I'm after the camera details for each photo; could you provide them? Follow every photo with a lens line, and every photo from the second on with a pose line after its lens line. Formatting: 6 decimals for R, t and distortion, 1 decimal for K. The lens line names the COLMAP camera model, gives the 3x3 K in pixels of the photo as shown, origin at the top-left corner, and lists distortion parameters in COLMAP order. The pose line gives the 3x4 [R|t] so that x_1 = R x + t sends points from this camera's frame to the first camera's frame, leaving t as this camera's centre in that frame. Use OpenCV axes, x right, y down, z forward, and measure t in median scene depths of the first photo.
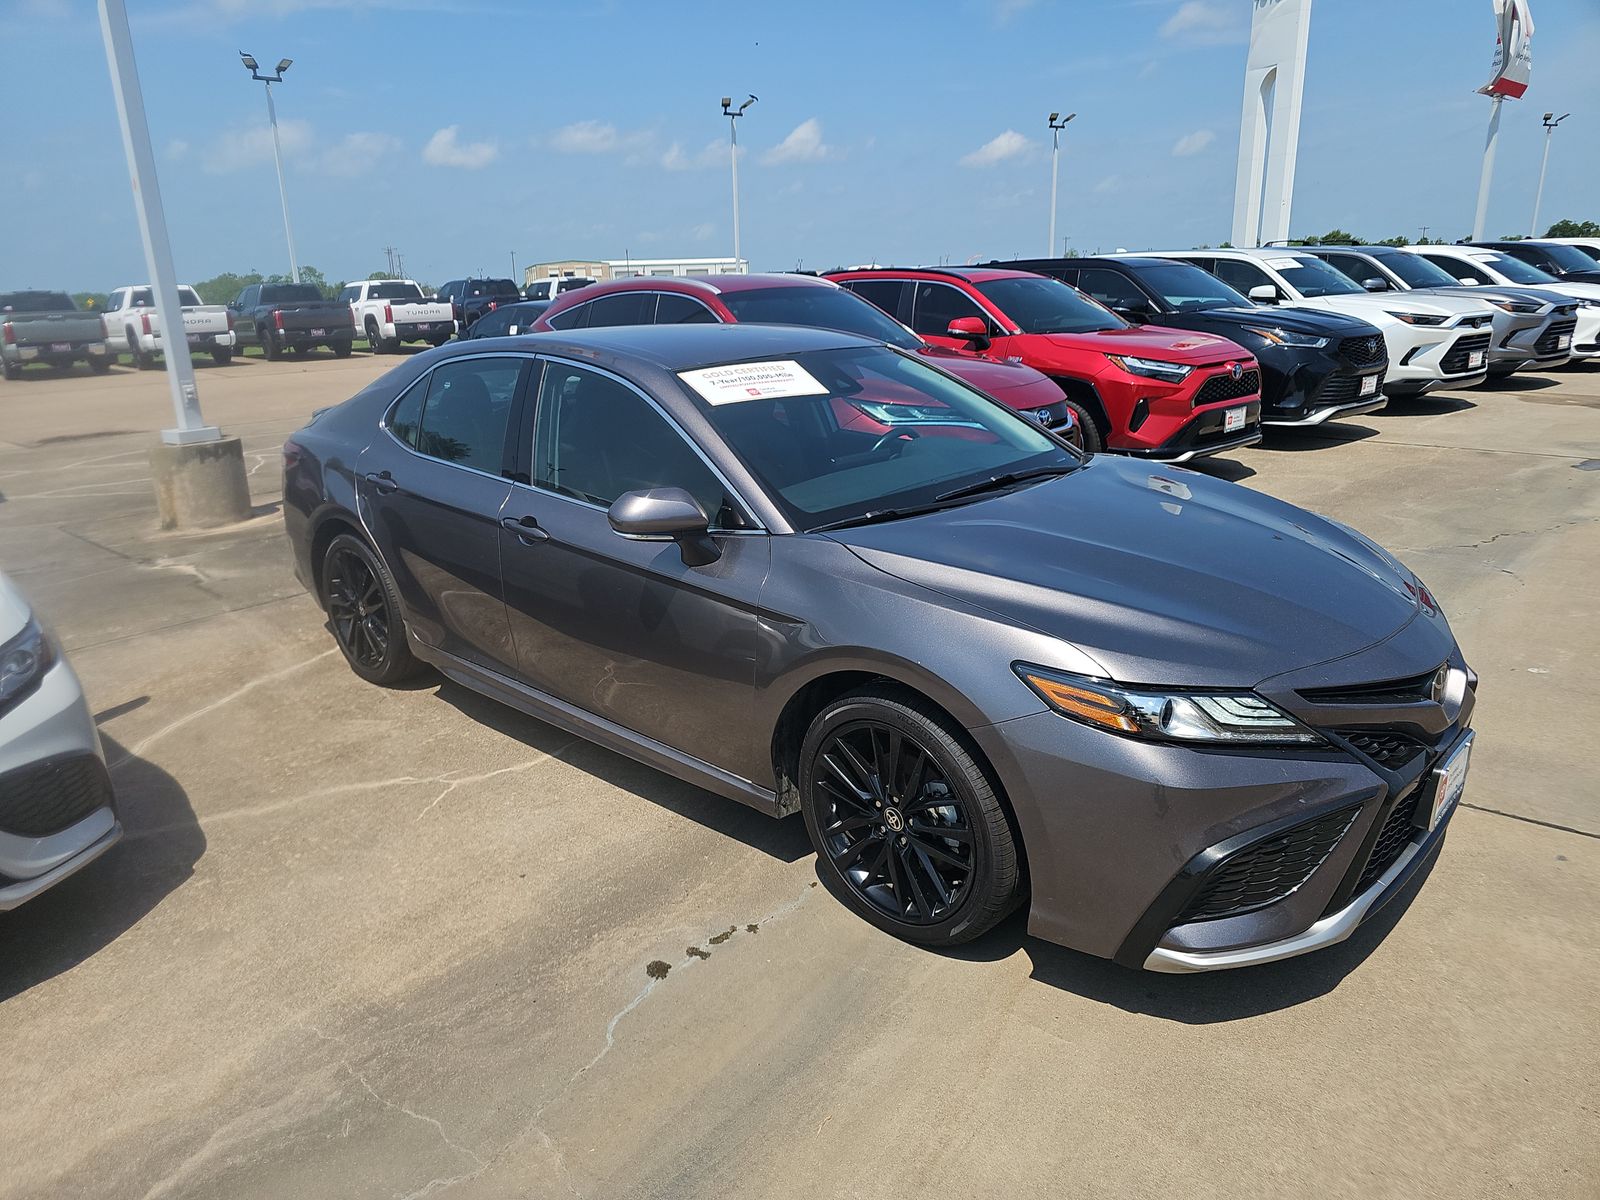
lens RADIAL K [[1061.9, 0, 785.5], [0, 1061.9, 603.8], [0, 0, 1]] dist [0.002403, -0.005586]
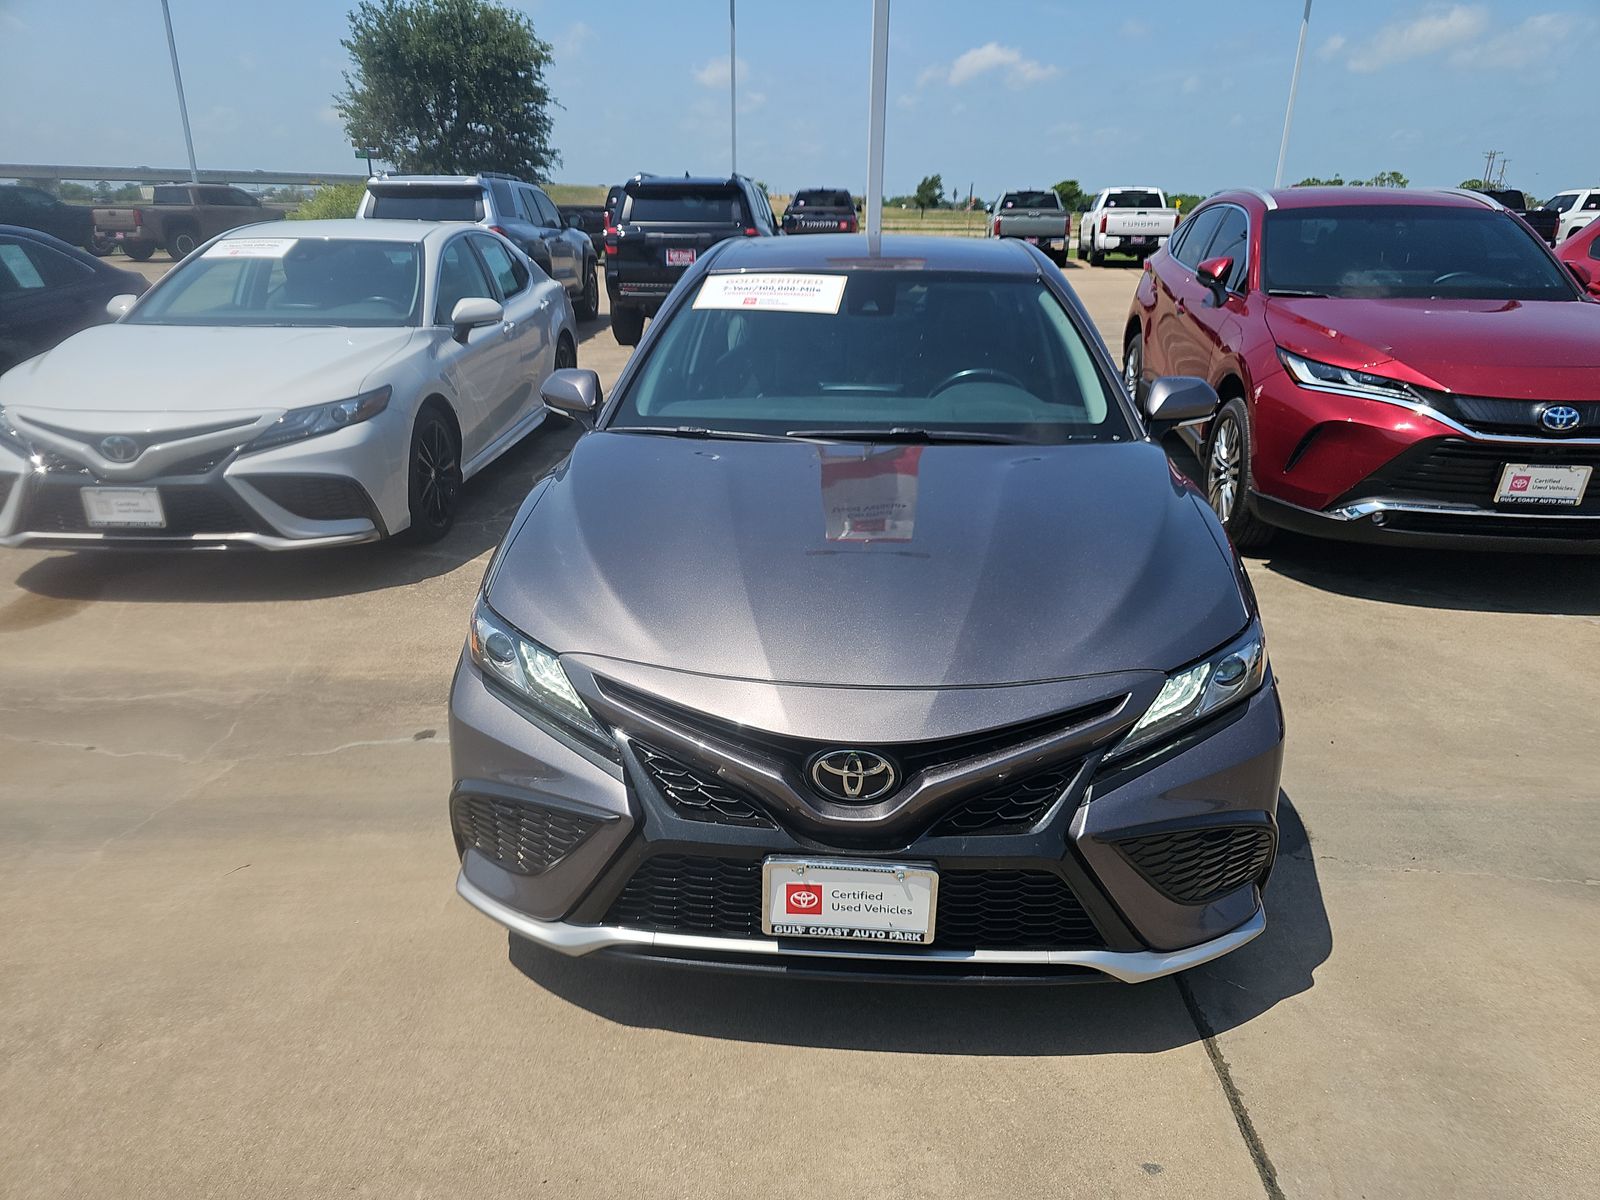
lens RADIAL K [[1061.9, 0, 785.5], [0, 1061.9, 603.8], [0, 0, 1]] dist [0.002403, -0.005586]
pose [[0.637073, 0.298848, -0.710512, 0.336983], [-0.241307, 0.952772, 0.184379, -0.050554], [0.732058, 0.053989, 0.679100, 0.141963]]
